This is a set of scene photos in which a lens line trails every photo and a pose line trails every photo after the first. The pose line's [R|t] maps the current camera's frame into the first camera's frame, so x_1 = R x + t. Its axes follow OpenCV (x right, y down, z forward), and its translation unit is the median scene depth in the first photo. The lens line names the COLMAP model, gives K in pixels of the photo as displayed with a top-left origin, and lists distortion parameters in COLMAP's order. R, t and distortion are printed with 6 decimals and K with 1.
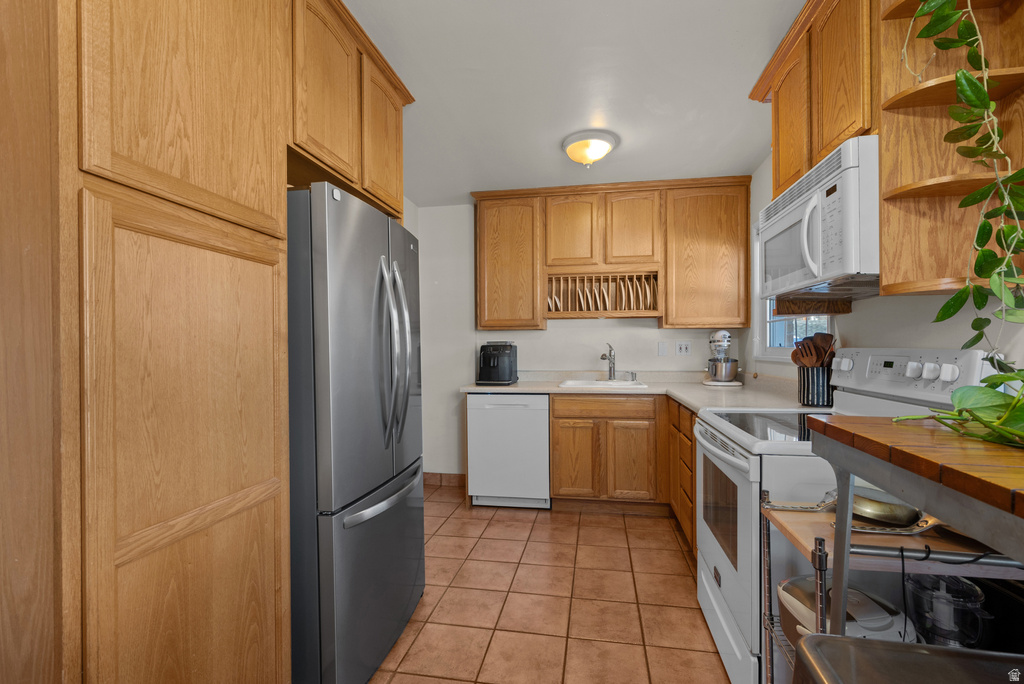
lens RADIAL K [[474.6, 0, 513.6], [0, 474.6, 343.4], [0, 0, 1]] dist [0.000614, 0.000344]
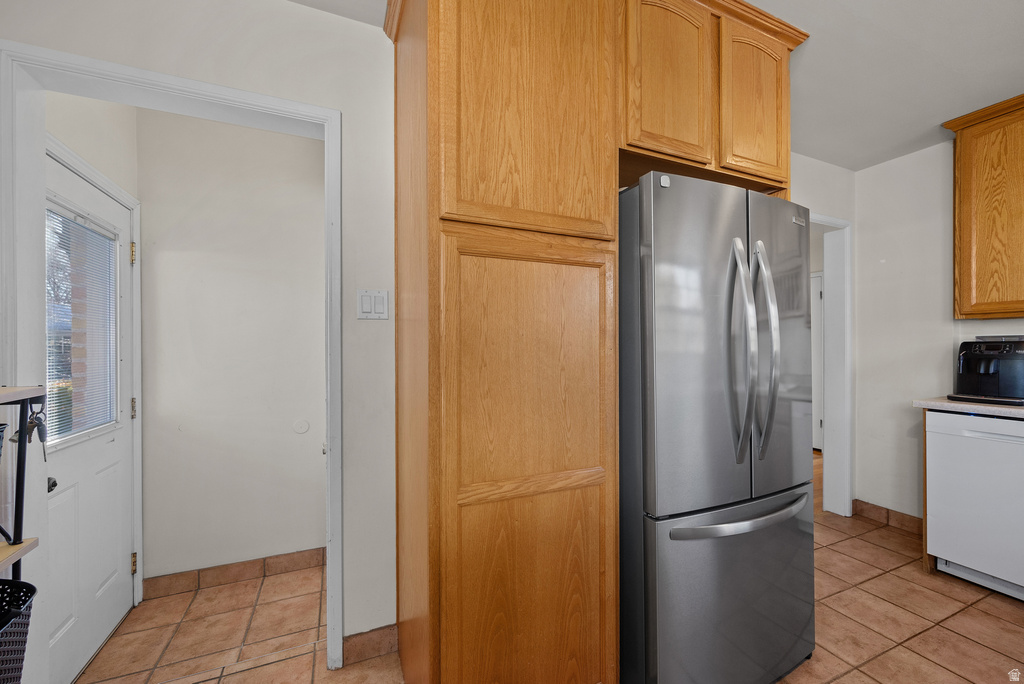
lens RADIAL K [[408.7, 0, 512.1], [0, 408.7, 345.8], [0, 0, 1]] dist [-0.001658, -0.000077]
pose [[0.553772, 0.004989, -0.832654, 0.091762], [0.004986, 0.999944, 0.009308, 0.001784], [0.832654, -0.009306, 0.553716, 0.204852]]
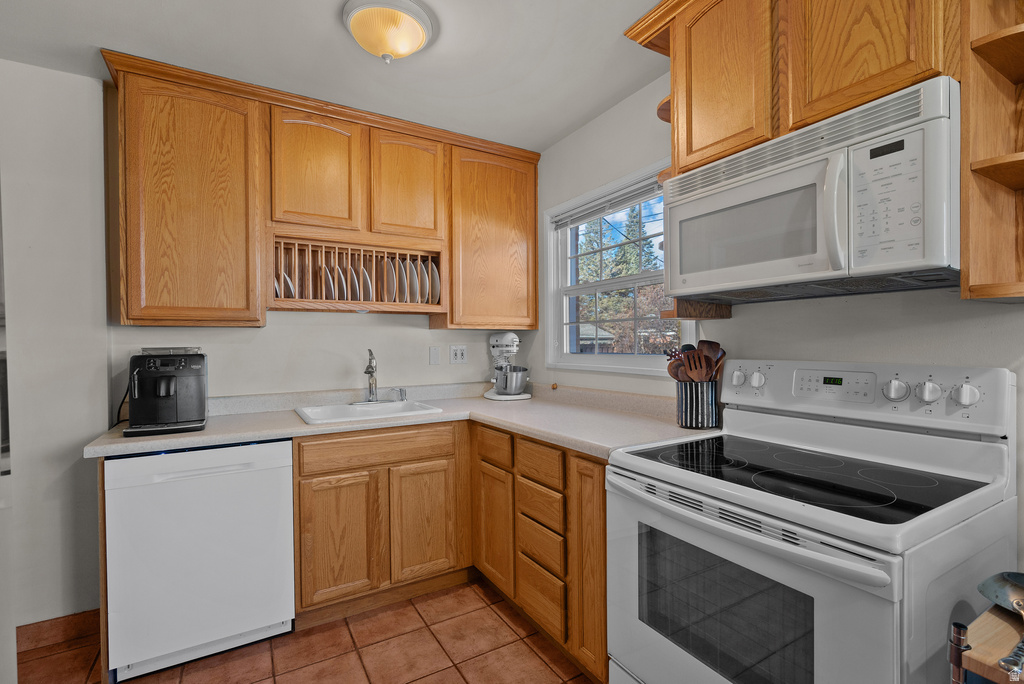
lens RADIAL K [[474.6, 0, 509.3], [0, 474.6, 343.3], [0, 0, 1]] dist [0.000614, 0.000344]
pose [[0.752807, -0.002692, 0.658236, -0.146977], [-0.001548, 0.999982, 0.005860, -0.019122], [-0.658239, -0.005430, 0.752789, 0.517274]]
